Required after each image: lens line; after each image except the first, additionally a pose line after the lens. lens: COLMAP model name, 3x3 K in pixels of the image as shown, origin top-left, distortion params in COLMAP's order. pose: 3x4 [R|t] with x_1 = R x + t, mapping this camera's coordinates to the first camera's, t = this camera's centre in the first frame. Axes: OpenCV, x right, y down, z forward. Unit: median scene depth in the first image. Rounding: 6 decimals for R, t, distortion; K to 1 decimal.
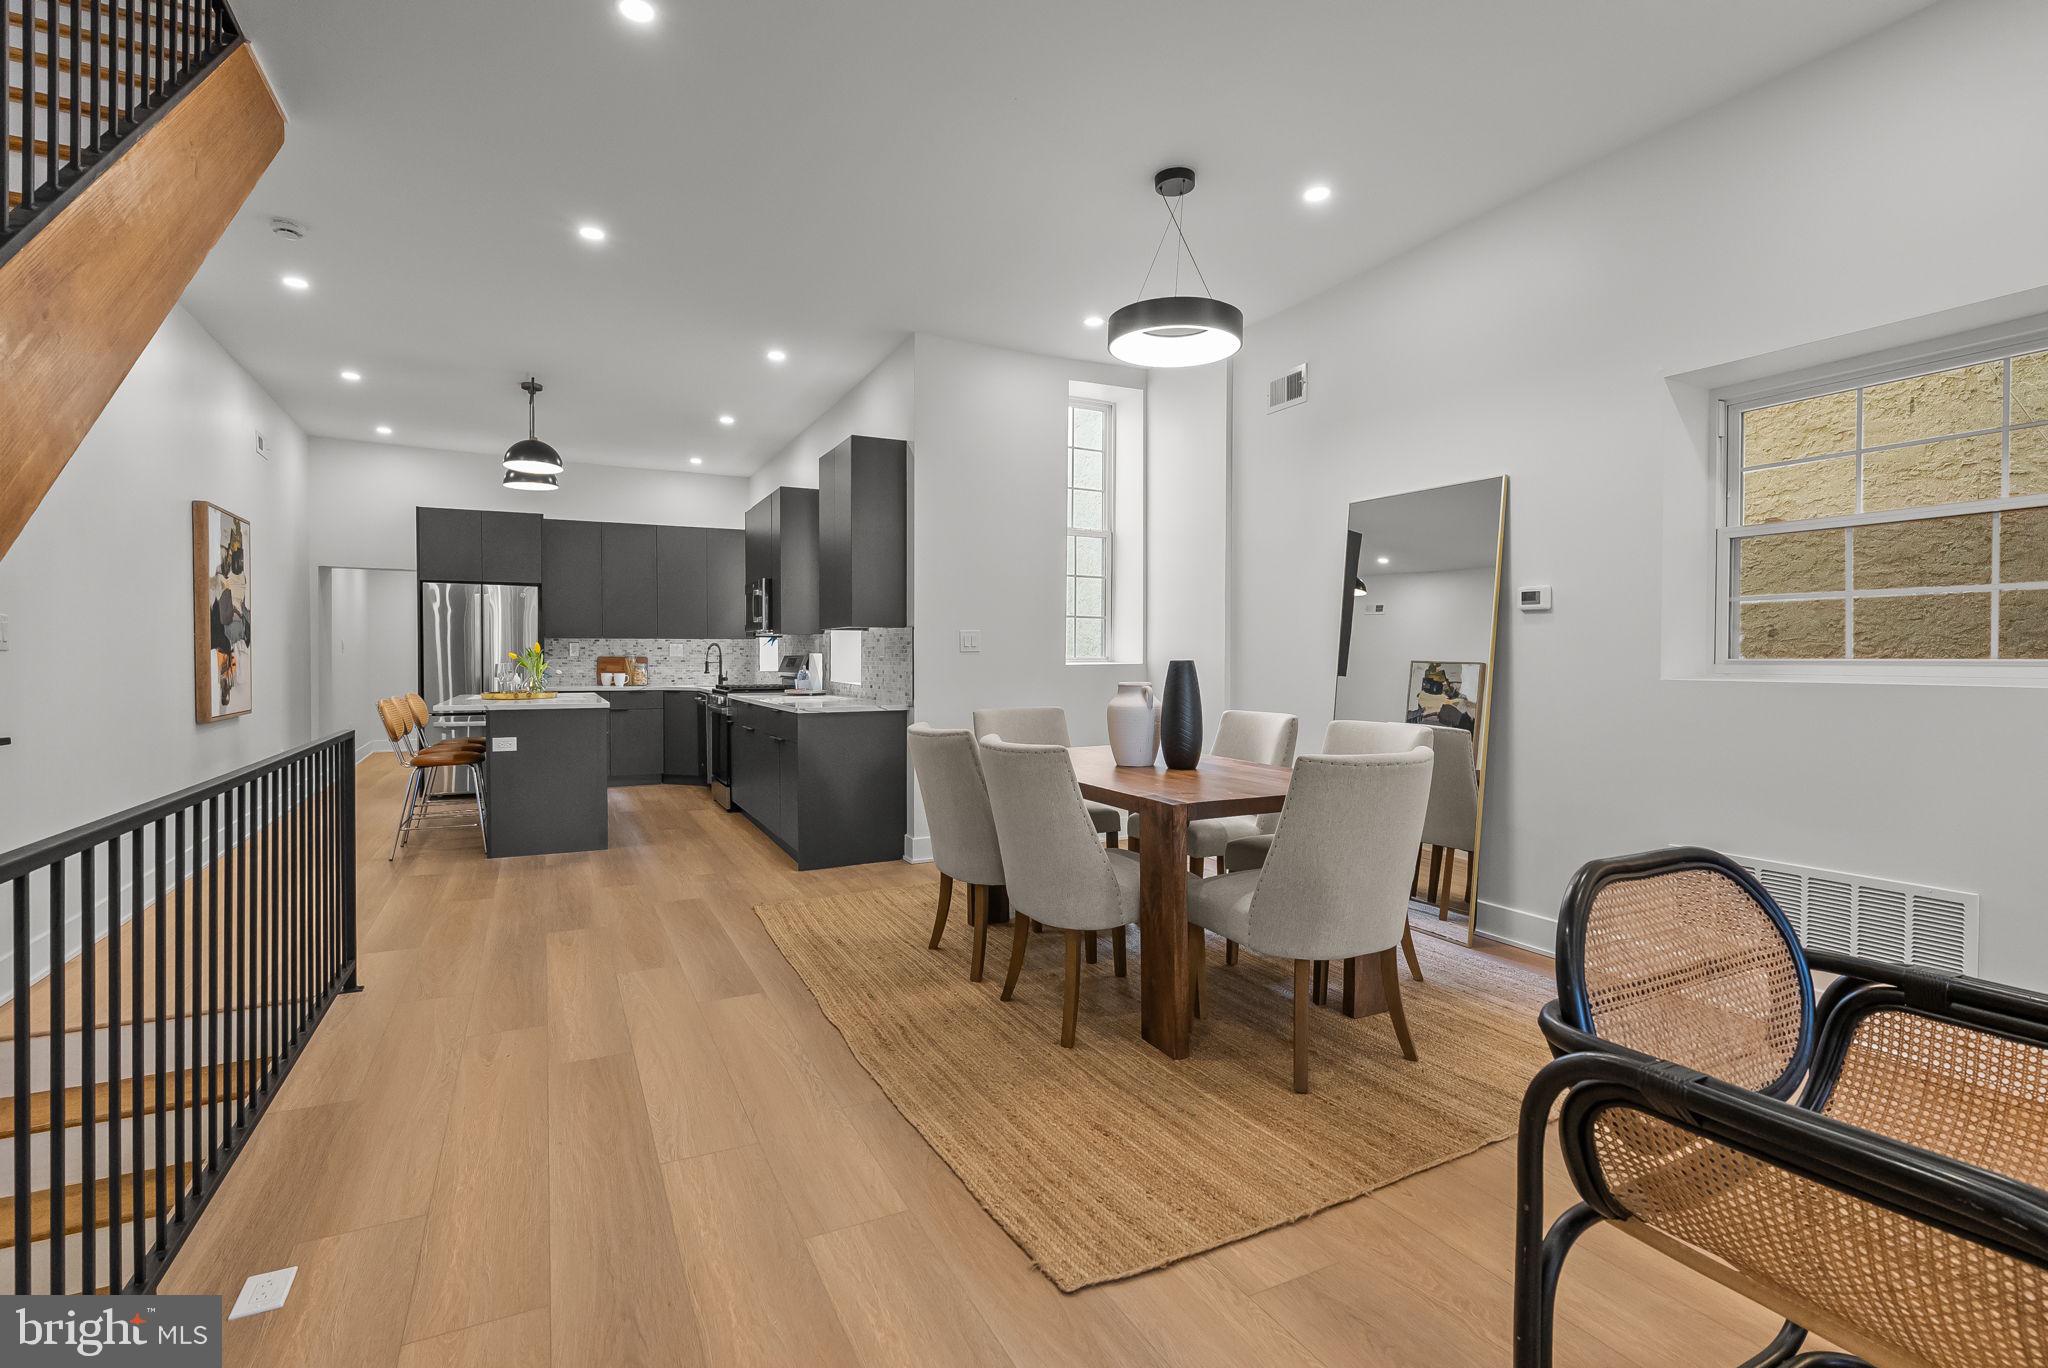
lens RADIAL K [[959.5, 0, 1026.3], [0, 959.5, 671.5], [0, 0, 1]] dist [-0.002329, -0.000153]
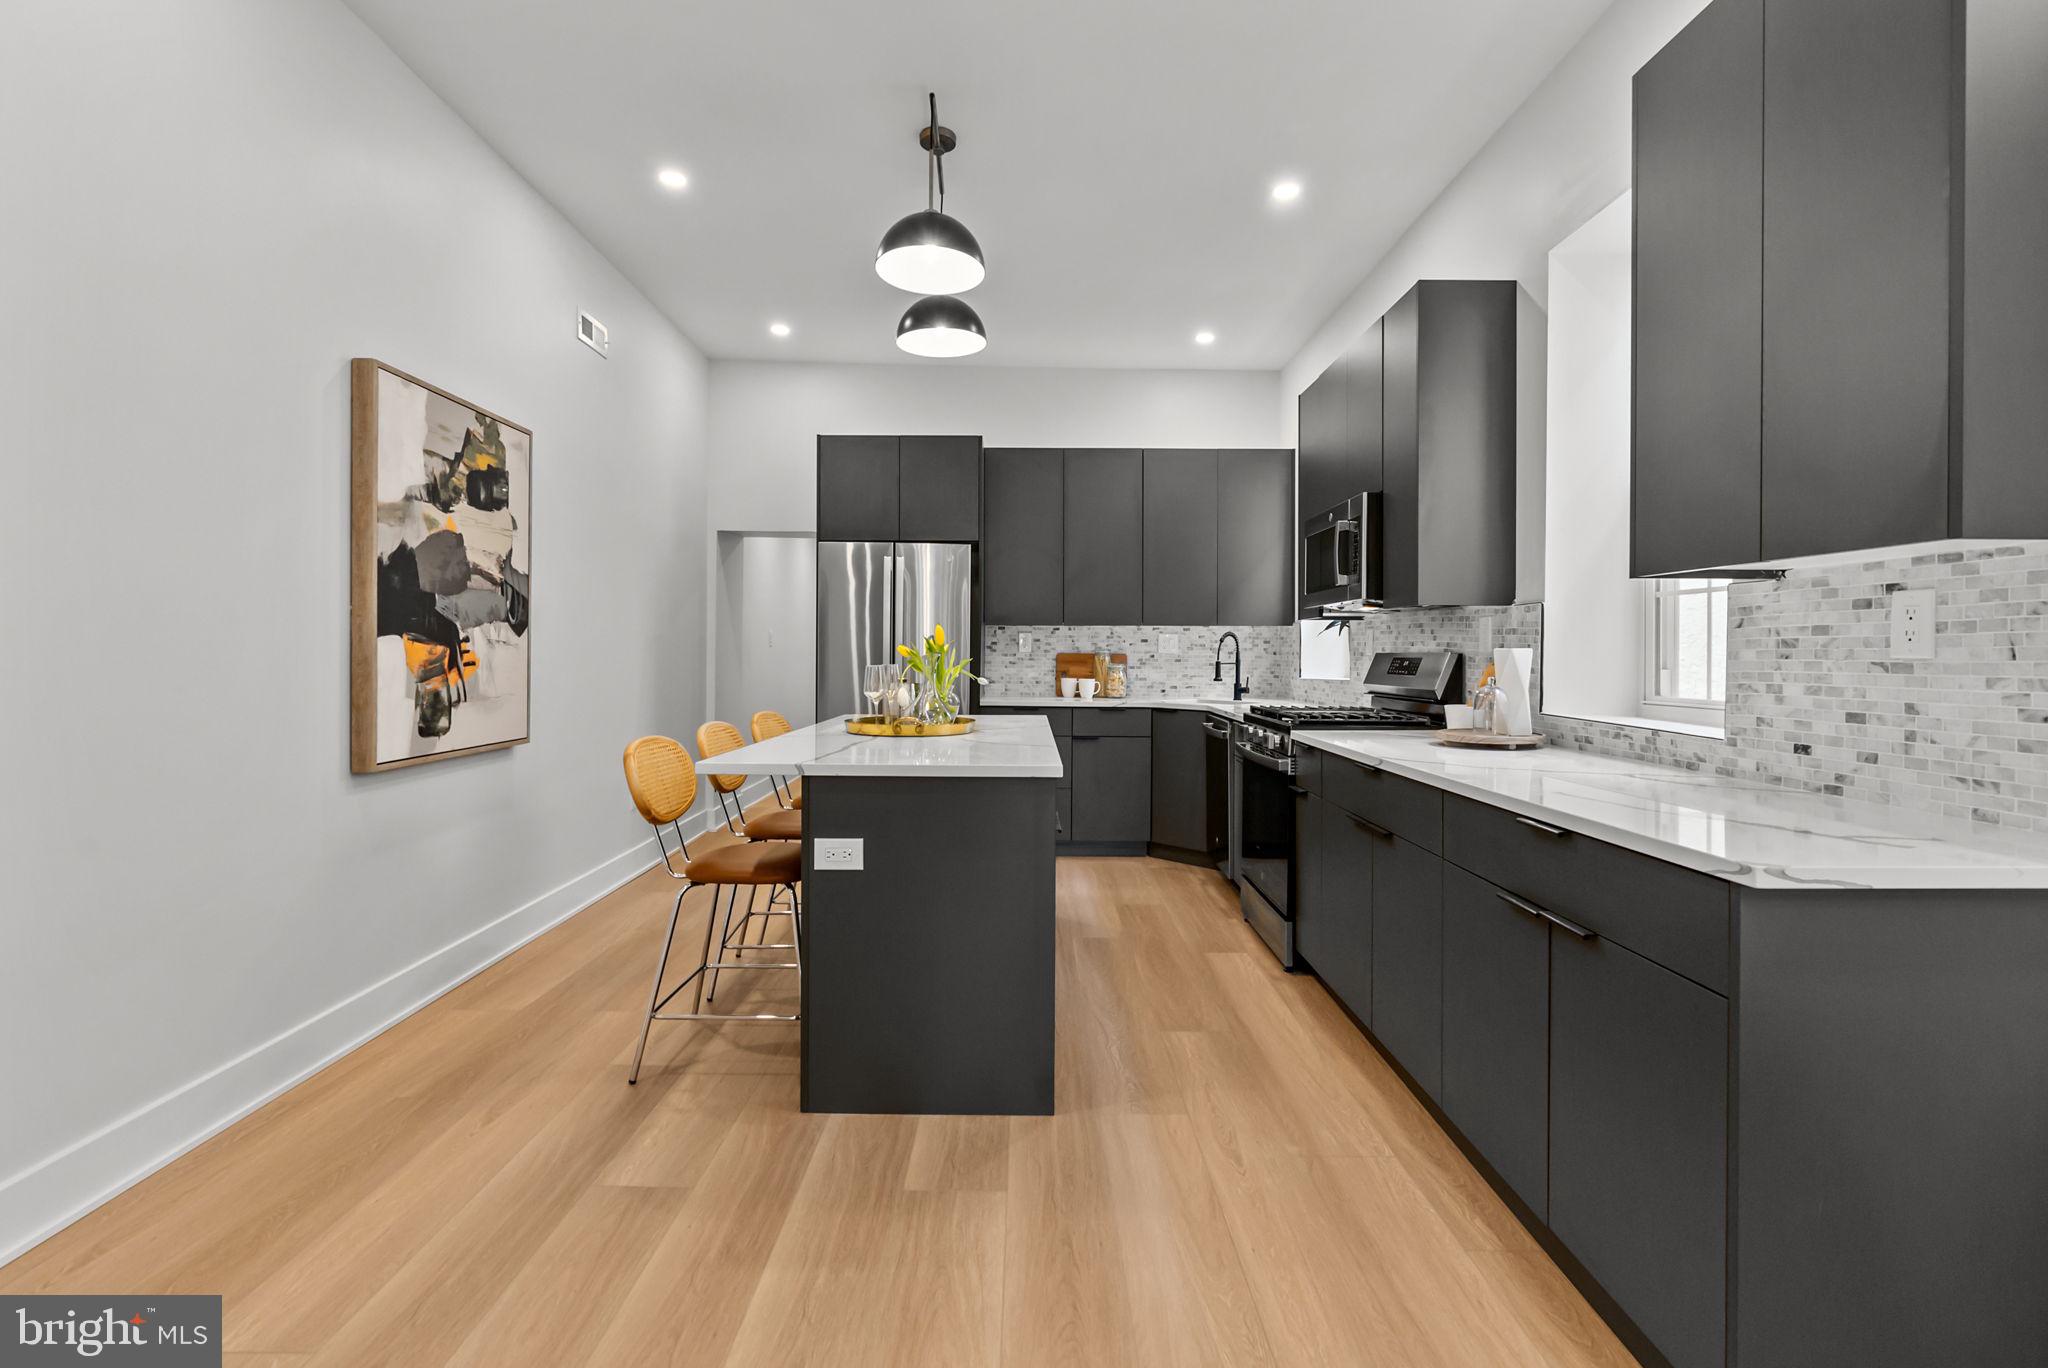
lens RADIAL K [[949.7, 0, 1022.0], [0, 949.7, 652.2], [0, 0, 1]] dist [0.000683, 0.000429]
pose [[0.890827, 0.003718, -0.454328, -0.248562], [-0.011672, 0.999824, -0.014704, -0.009054], [0.454194, 0.018401, 0.890713, 0.591073]]
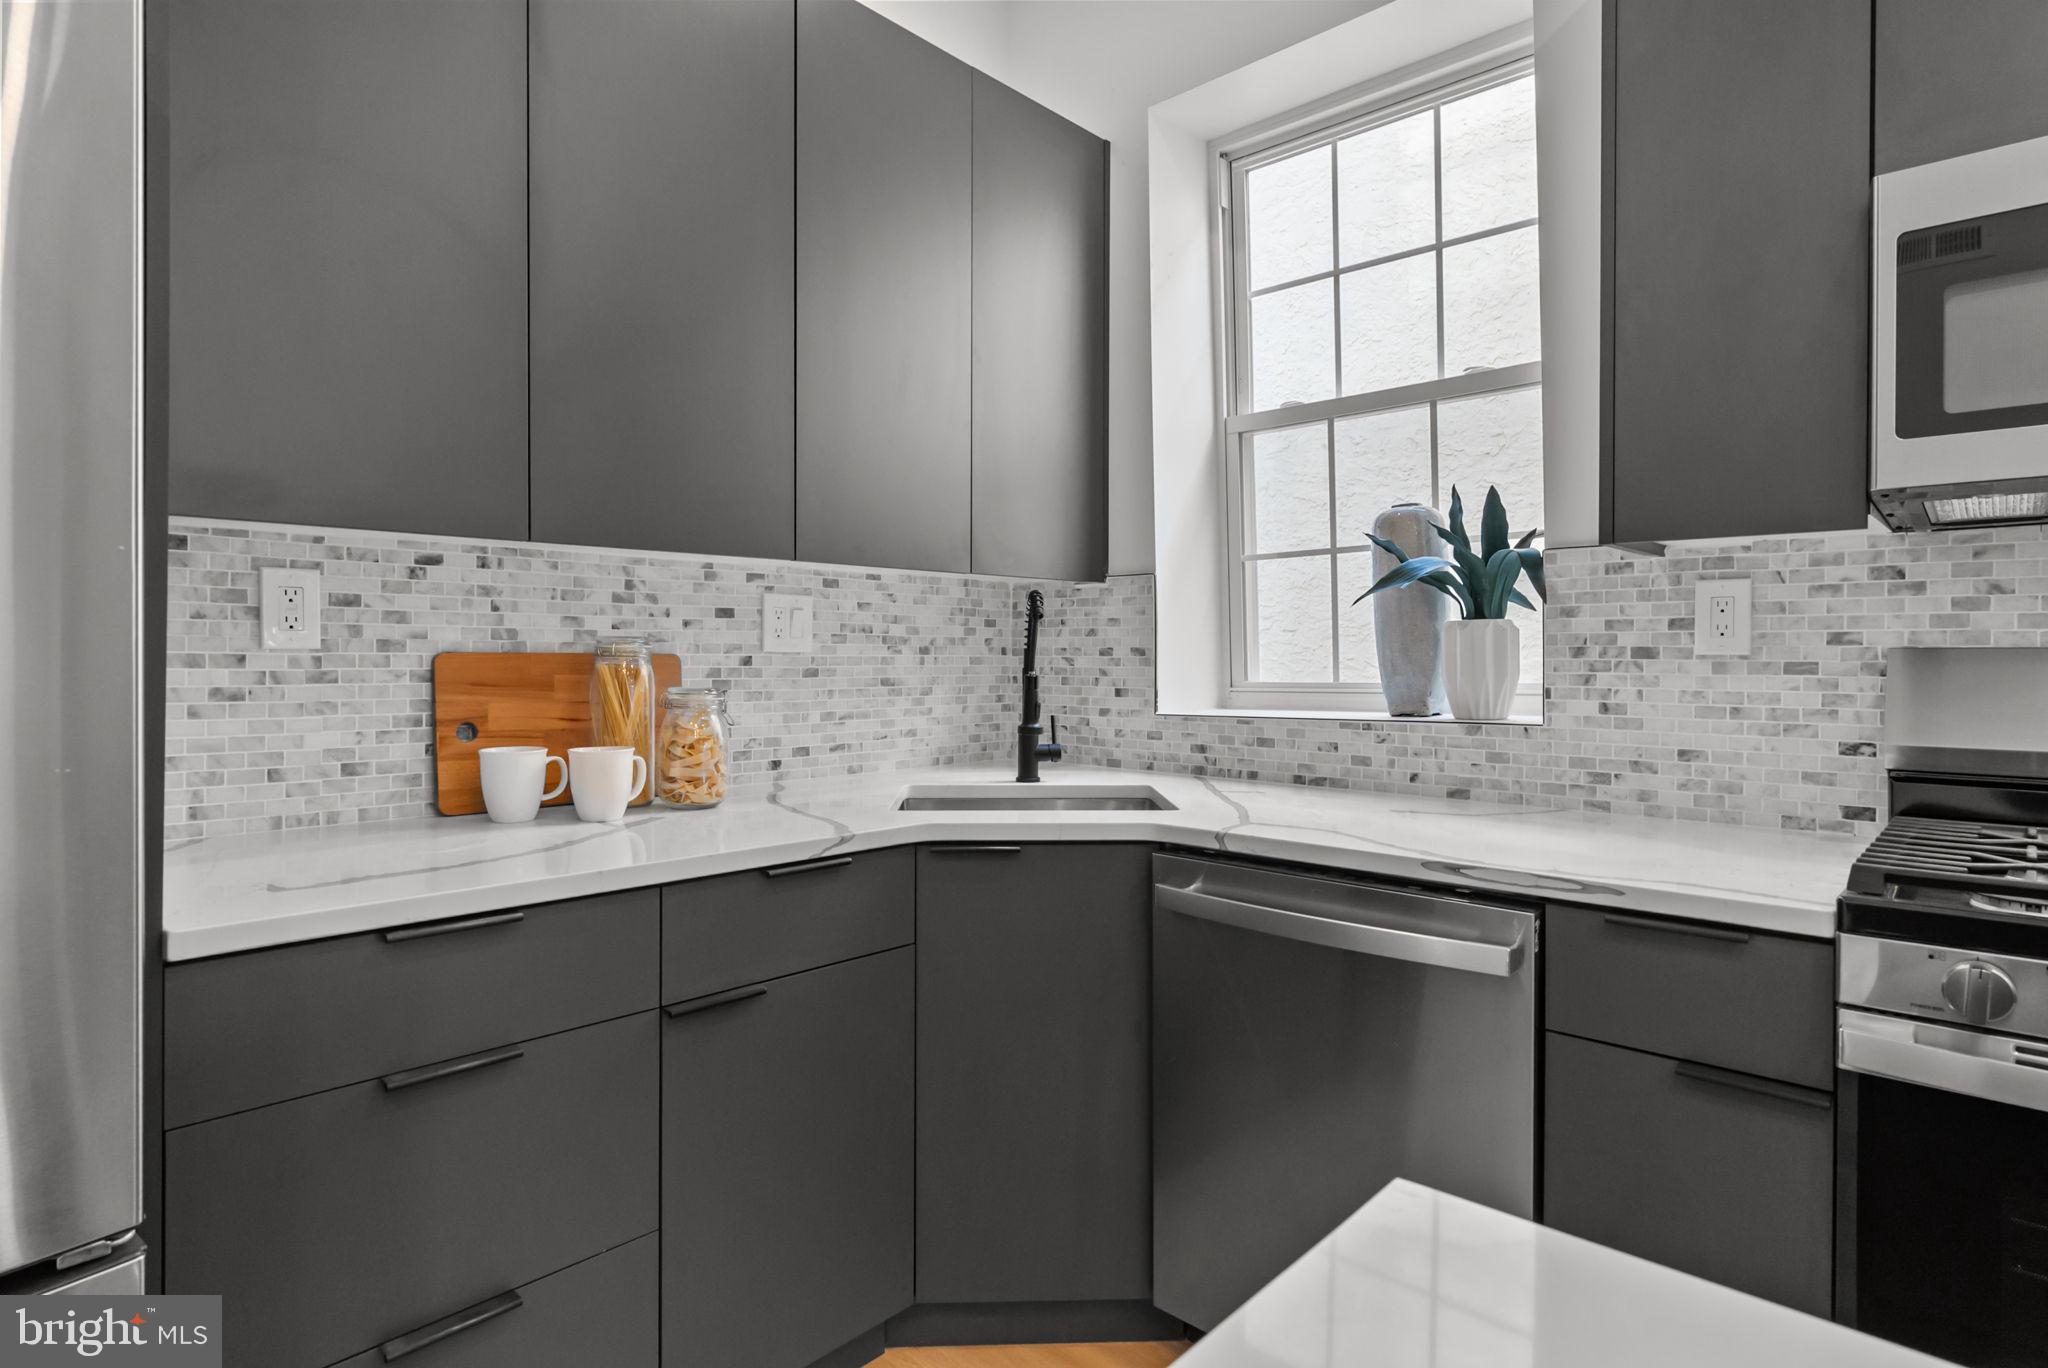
lens RADIAL K [[1095.8, 0, 1038.6], [0, 1095.8, 643.8], [0, 0, 1]] dist [-0.004305, 0.000738]
pose [[0.934090, 0.004714, 0.357007, -0.615599], [0.004138, 0.999703, -0.024025, -0.017430], [-0.357014, 0.023919, 0.933793, 1.148046]]
